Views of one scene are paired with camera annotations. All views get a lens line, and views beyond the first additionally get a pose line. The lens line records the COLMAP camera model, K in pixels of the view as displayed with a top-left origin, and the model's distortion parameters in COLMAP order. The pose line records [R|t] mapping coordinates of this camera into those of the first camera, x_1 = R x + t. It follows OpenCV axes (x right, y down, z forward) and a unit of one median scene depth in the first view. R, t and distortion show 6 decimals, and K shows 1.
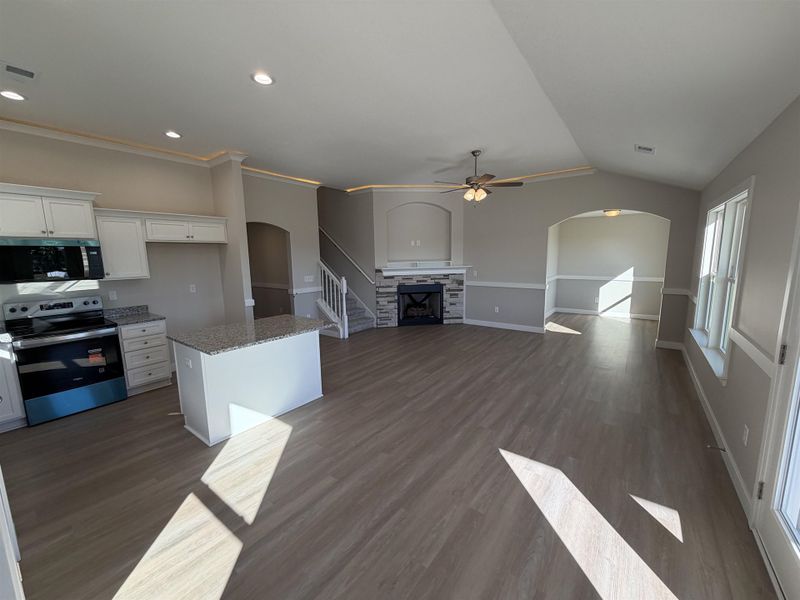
lens RADIAL K [[320.2, 0, 402.1], [0, 320.2, 301.0], [0, 0, 1]] dist [-0.000480, -0.000330]
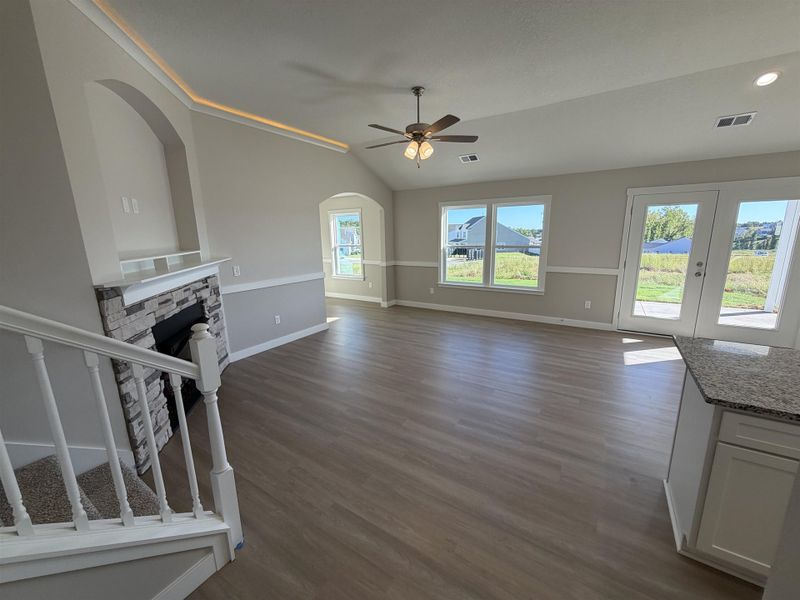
lens RADIAL K [[320.2, 0, 402.1], [0, 320.2, 301.0], [0, 0, 1]] dist [-0.000480, -0.000330]
pose [[-0.069465, -0.190235, 0.979278, -0.561628], [0.163700, 0.966169, 0.199300, -0.152598], [-0.984062, 0.174152, -0.035973, 1.132010]]
